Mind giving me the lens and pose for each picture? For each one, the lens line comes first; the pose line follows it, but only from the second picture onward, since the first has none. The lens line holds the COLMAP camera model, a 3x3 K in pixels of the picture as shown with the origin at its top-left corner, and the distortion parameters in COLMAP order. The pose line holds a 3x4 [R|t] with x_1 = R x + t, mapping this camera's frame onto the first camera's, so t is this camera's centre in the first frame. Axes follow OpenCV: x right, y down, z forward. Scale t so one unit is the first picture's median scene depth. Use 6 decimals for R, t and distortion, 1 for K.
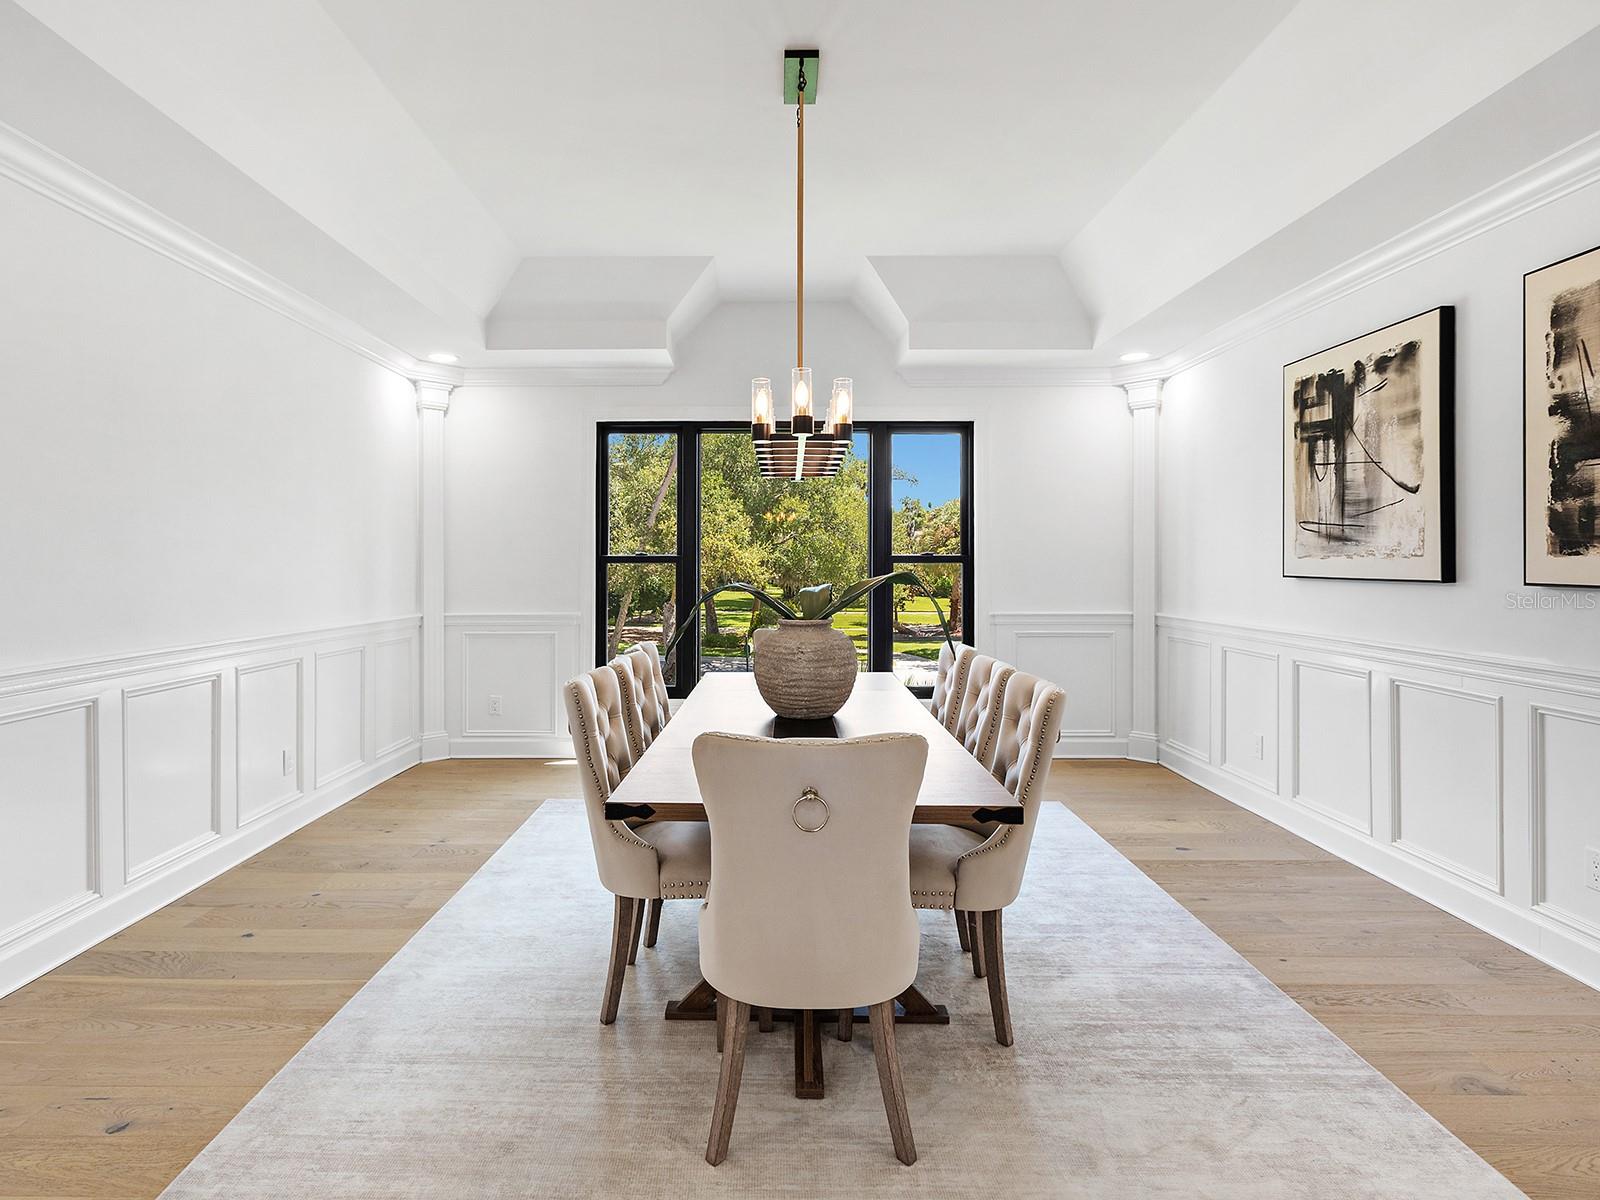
lens RADIAL K [[936.4, 0, 797.4], [0, 936.4, 562.8], [0, 0, 1]] dist [0.000524, 0.000858]
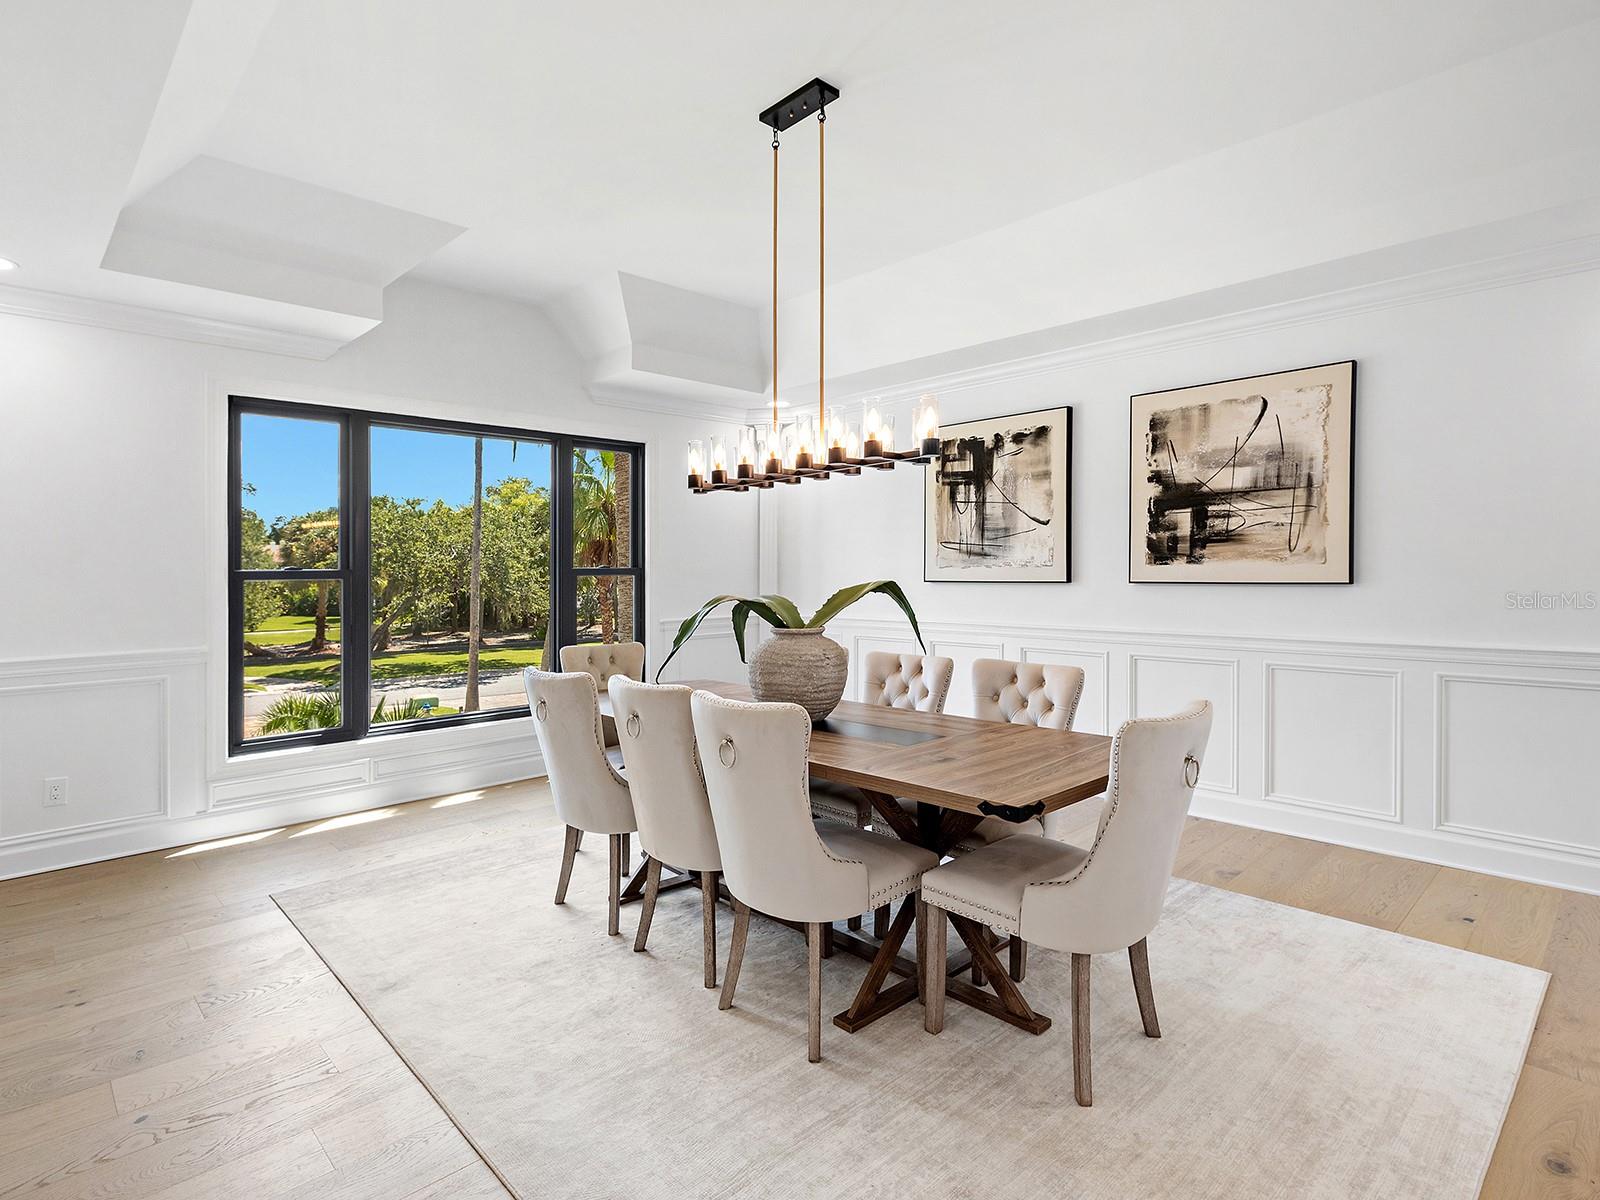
lens RADIAL K [[846.2, 0, 792.4], [0, 846.2, 580.6], [0, 0, 1]] dist [-0.002726, 0.001033]
pose [[0.708426, -0.014456, 0.705637, -0.567576], [0.011019, 0.999895, 0.009422, -0.000676], [-0.705699, 0.001101, 0.708511, 0.287318]]
